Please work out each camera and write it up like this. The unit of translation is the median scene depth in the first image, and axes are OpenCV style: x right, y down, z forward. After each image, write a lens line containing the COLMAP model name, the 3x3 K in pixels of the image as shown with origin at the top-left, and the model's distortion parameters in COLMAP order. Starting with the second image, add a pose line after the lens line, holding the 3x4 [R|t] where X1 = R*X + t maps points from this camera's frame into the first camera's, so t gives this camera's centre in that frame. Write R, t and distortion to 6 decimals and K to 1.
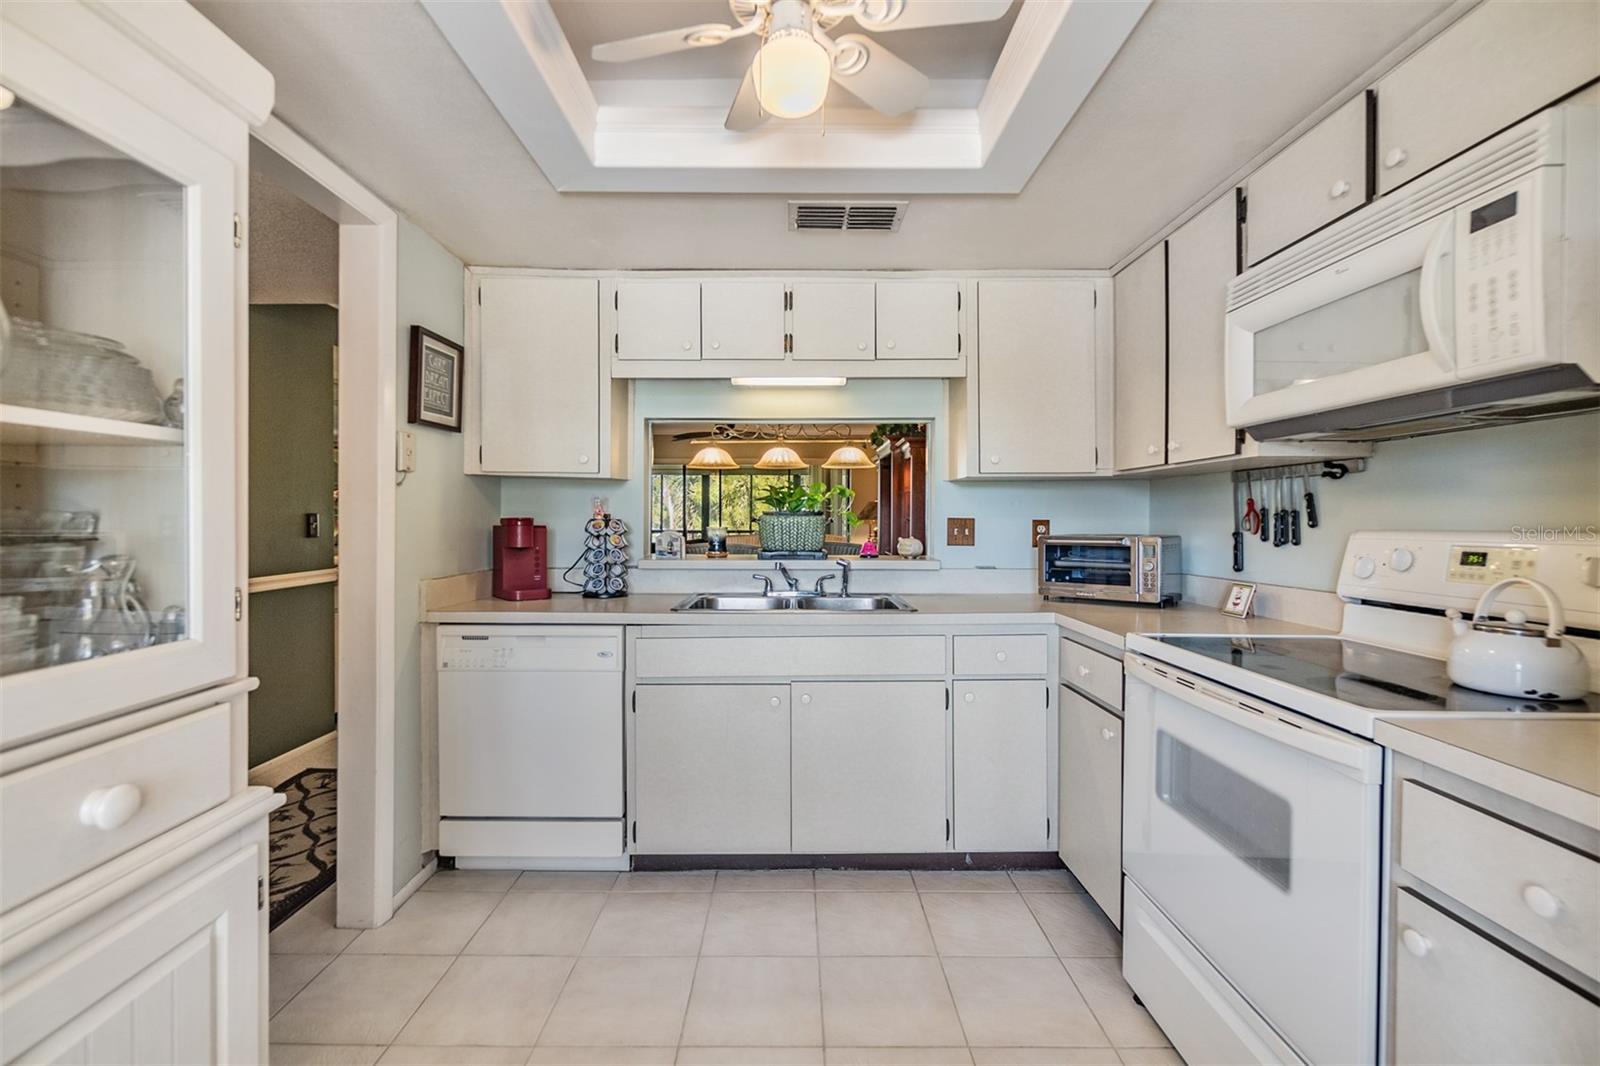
lens RADIAL K [[701.3, 0, 796.4], [0, 701.3, 519.5], [0, 0, 1]] dist [0.000150, -0.000512]
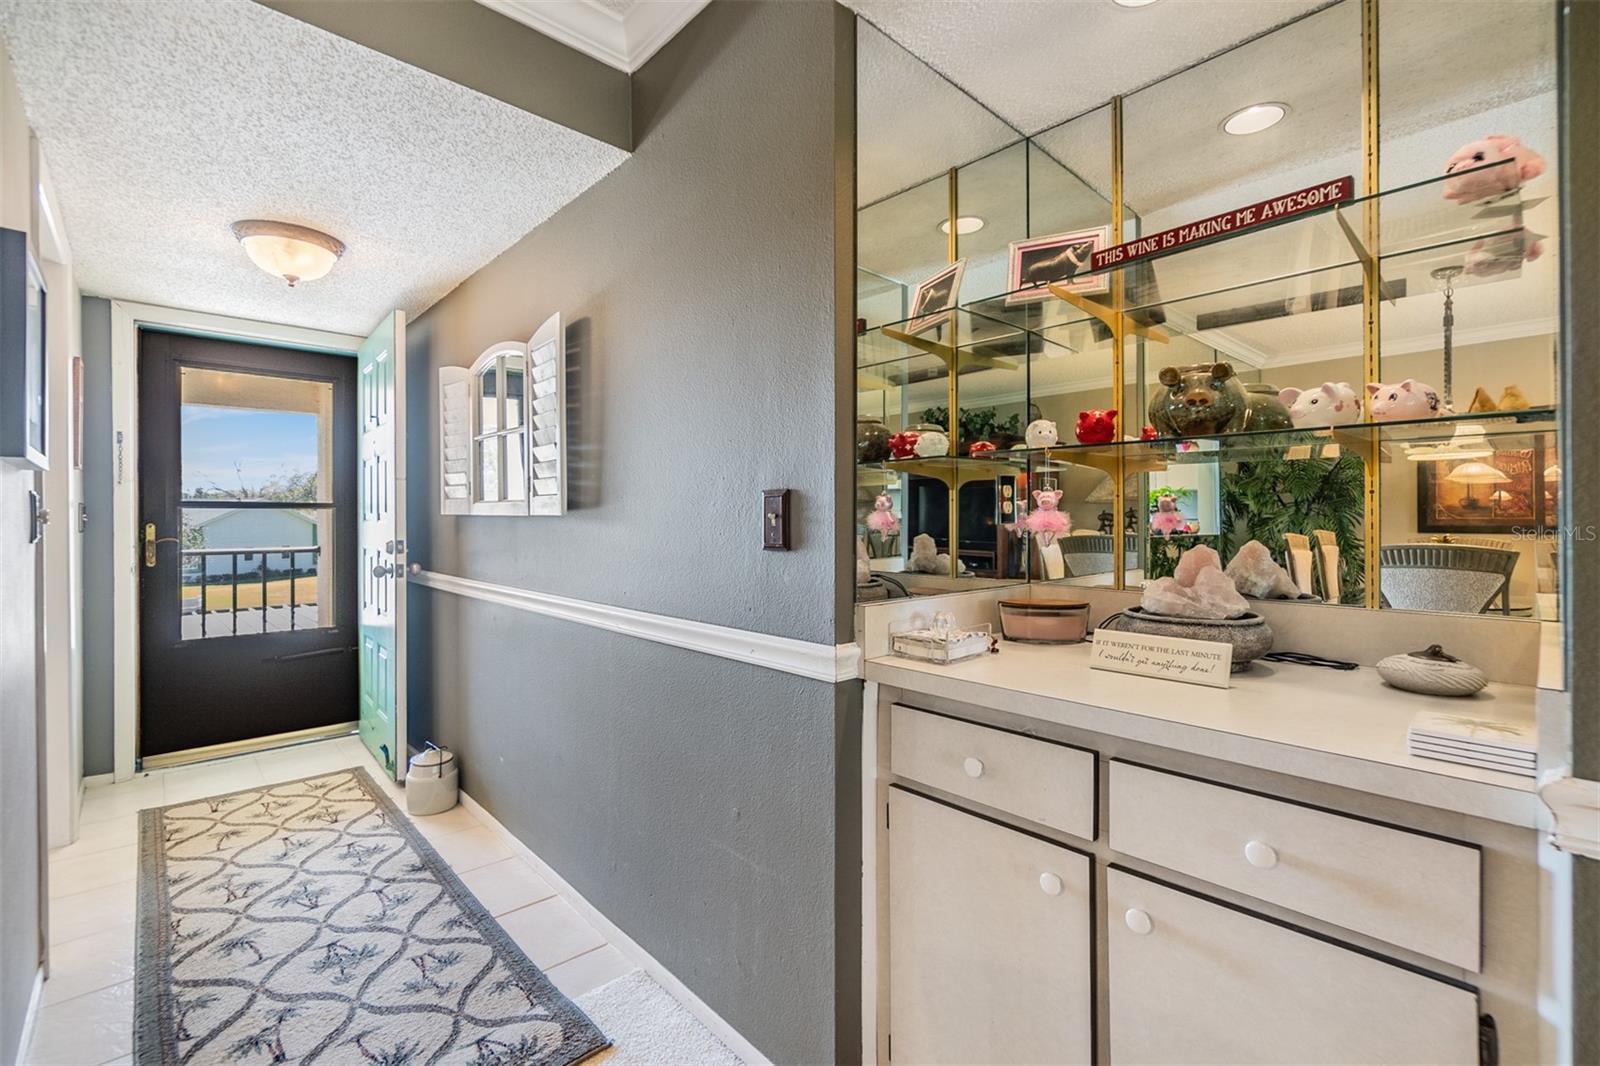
lens RADIAL K [[693.4, 0, 795.0], [0, 693.4, 522.8], [0, 0, 1]] dist [-0.000648, 0.000065]
pose [[-0.736531, 0.002018, -0.676401, -0.745078], [-0.001188, 0.999990, 0.004277, 0.014076], [0.676403, 0.003954, -0.736521, 2.223082]]
